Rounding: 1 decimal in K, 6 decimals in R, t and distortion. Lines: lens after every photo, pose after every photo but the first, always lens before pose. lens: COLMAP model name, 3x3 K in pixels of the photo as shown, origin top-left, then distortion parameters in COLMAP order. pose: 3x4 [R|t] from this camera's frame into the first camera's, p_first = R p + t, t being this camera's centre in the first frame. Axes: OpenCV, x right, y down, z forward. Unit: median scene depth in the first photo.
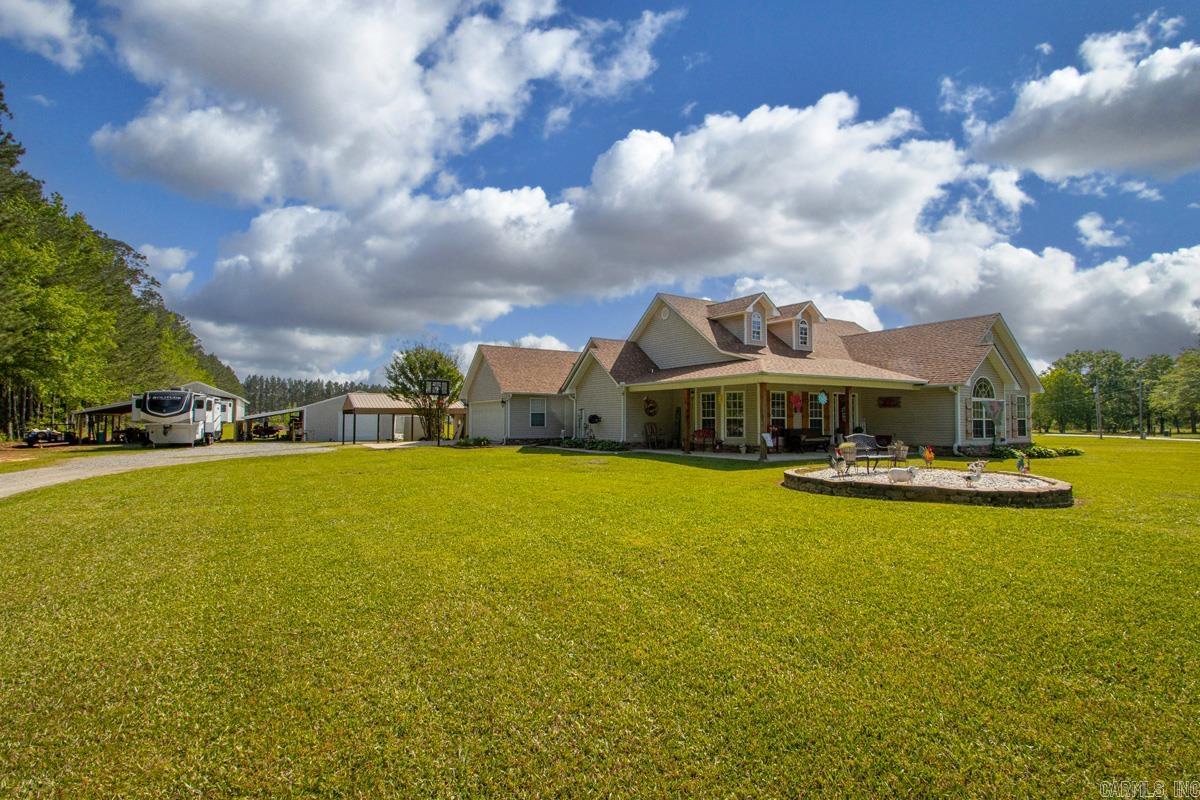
lens RADIAL K [[562.1, 0, 586.6], [0, 562.1, 404.2], [0, 0, 1]] dist [0.001465, -0.011150]
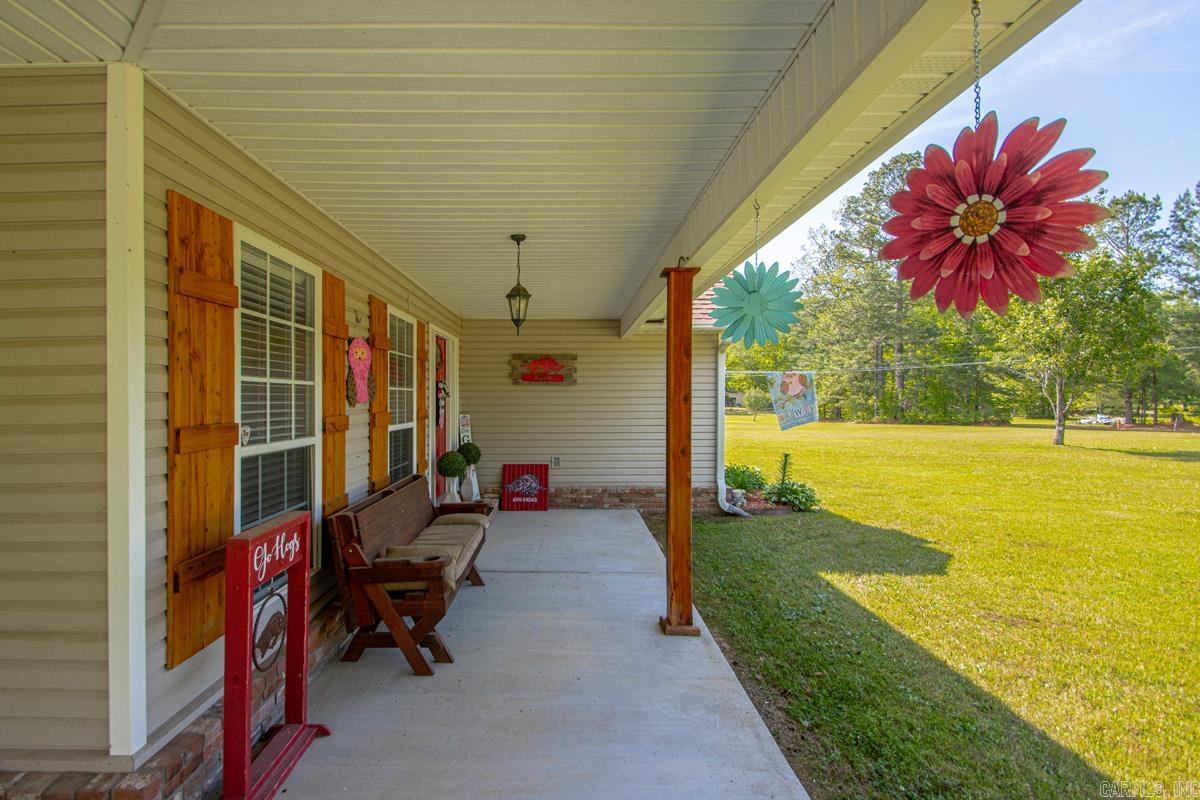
lens RADIAL K [[562.1, 0, 601.5], [0, 562.1, 398.8], [0, 0, 1]] dist [0.001465, -0.011150]
pose [[0.447658, -0.006024, 0.894184, 0.245333], [-0.030215, 0.999304, 0.021859, 0.006585], [-0.893694, -0.036803, 0.447165, 0.823796]]
